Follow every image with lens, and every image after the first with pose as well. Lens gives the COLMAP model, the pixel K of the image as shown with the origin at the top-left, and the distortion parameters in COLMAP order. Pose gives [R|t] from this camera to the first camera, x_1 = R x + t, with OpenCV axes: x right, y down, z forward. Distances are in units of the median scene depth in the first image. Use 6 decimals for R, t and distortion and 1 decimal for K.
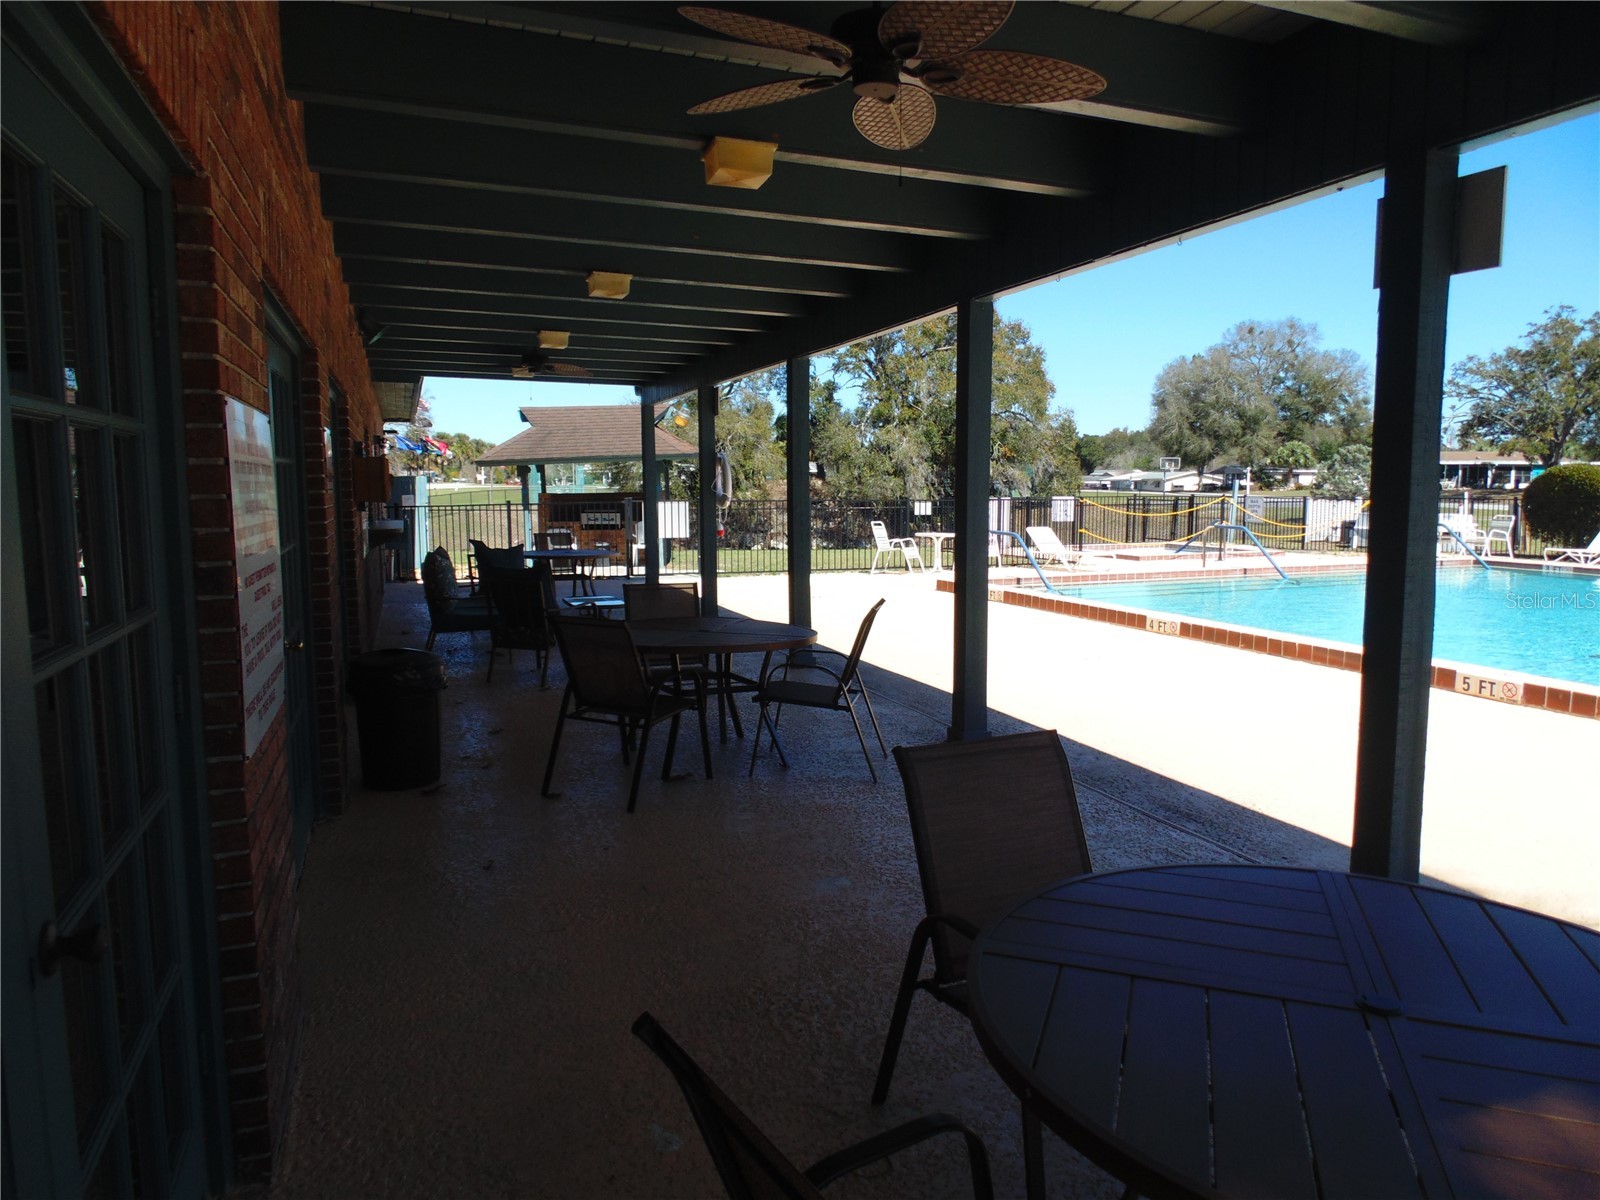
lens RADIAL K [[1053.6, 0, 800.0], [0, 1053.6, 600.0], [0, 0, 1]] dist [-0.022078, -0.000796]
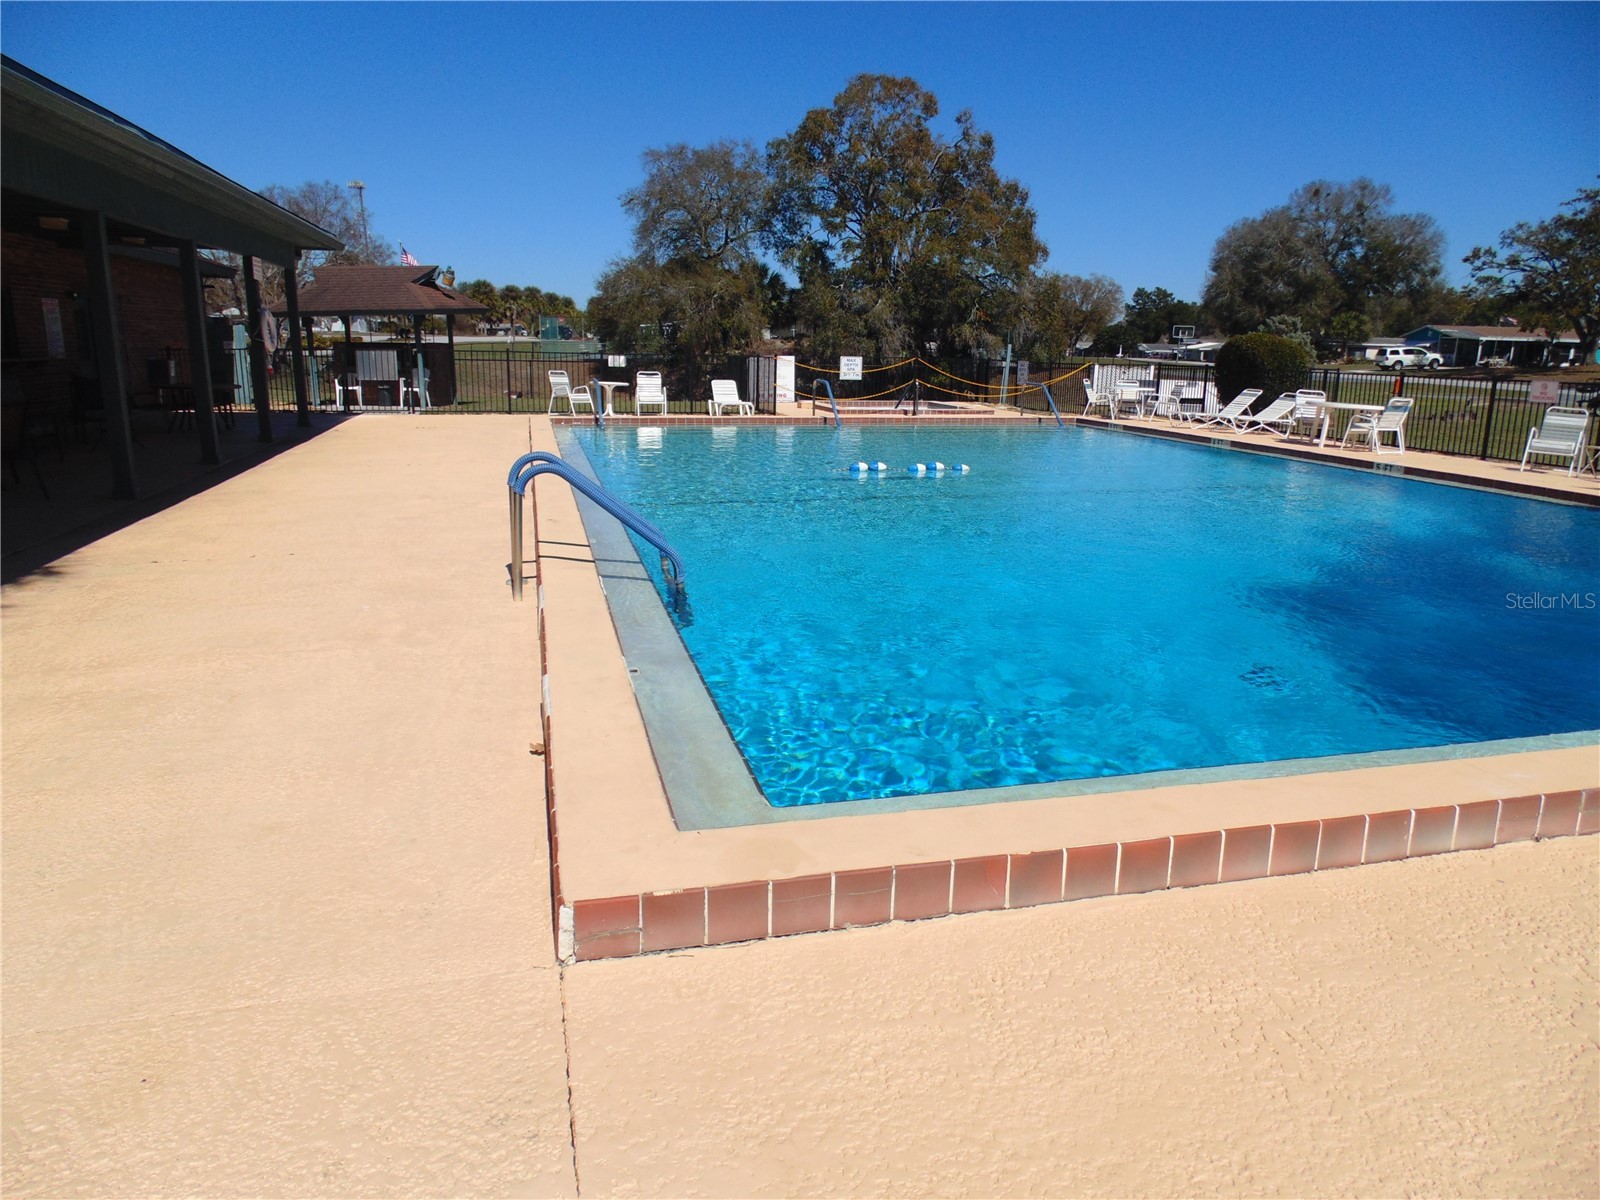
lens RADIAL K [[1053.6, 0, 800.0], [0, 1053.6, 600.0], [0, 0, 1]] dist [-0.022078, -0.000796]
pose [[0.993635, 0.047869, -0.101967, 0.123805], [-0.034453, 0.990982, 0.129492, 0.004913], [0.107246, -0.125154, 0.986324, -0.046777]]
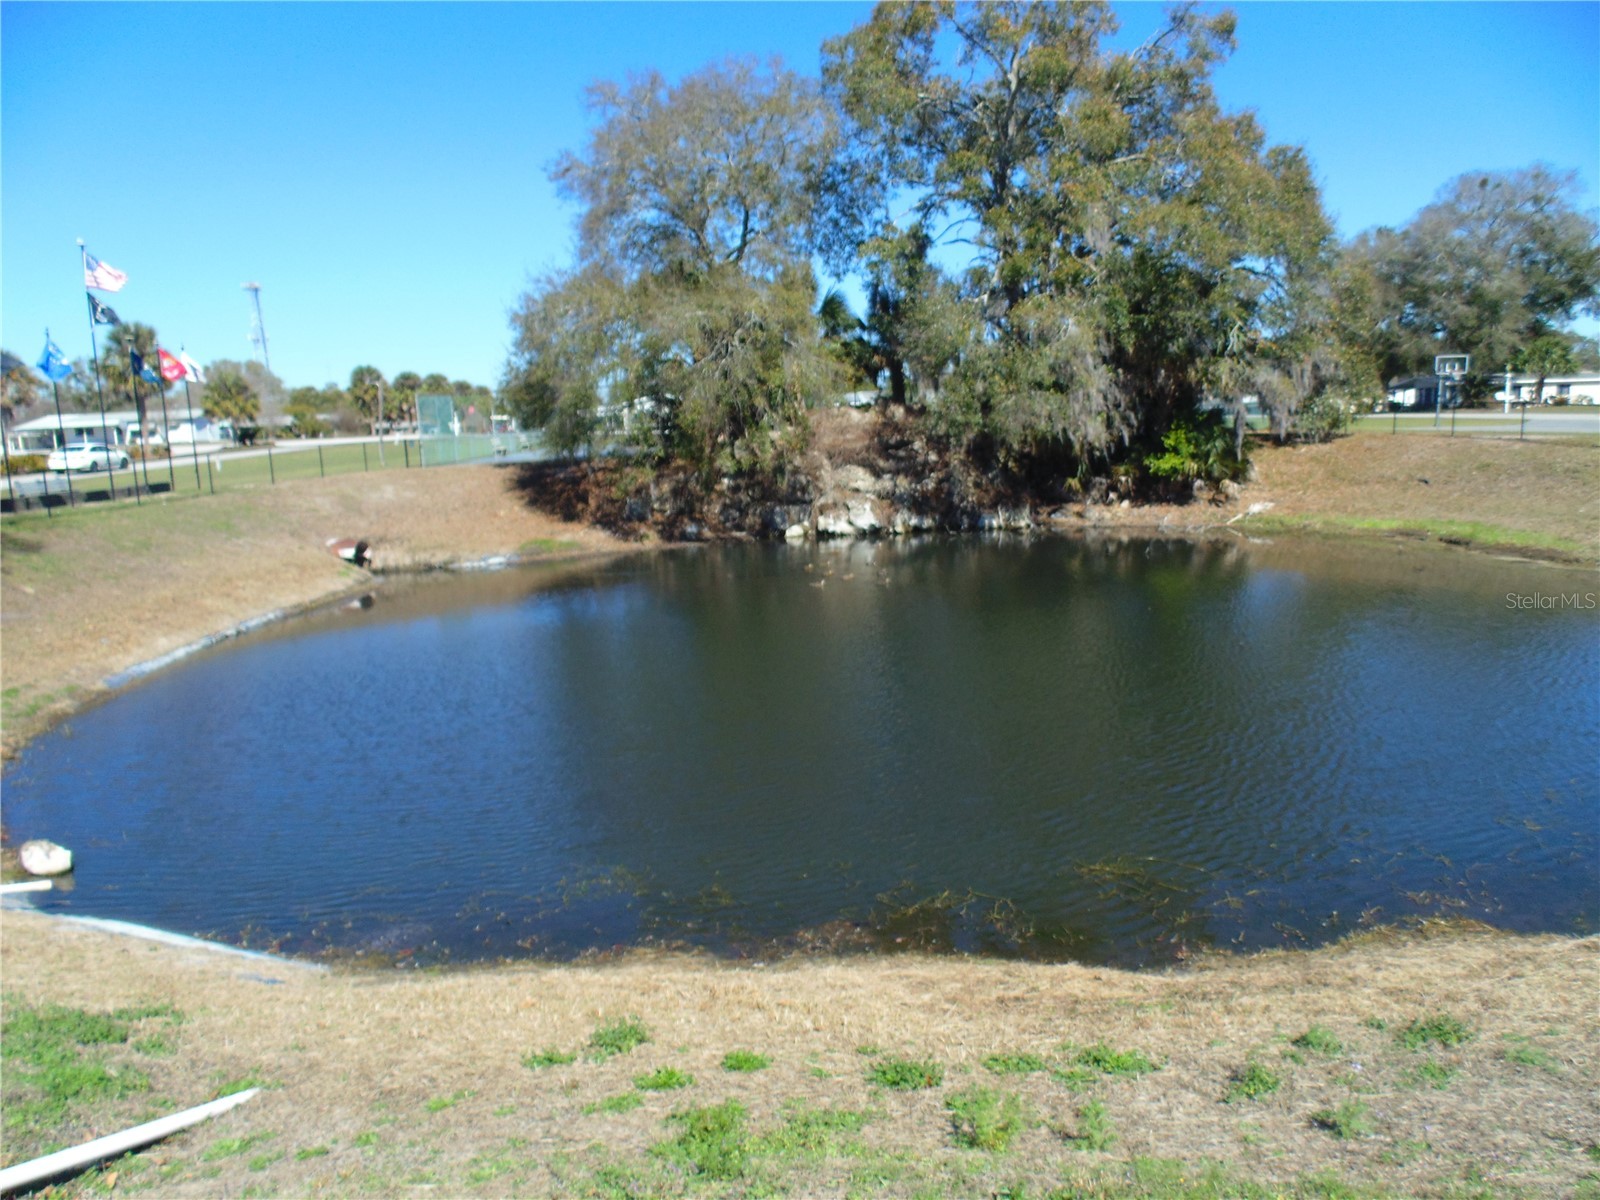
lens RADIAL K [[1053.6, 0, 800.0], [0, 1053.6, 600.0], [0, 0, 1]] dist [-0.022078, -0.000796]
pose [[0.998633, -0.026515, -0.045046, -0.013118], [0.028957, 0.998097, 0.054445, -0.040285], [0.043517, -0.055675, 0.997500, 0.407429]]
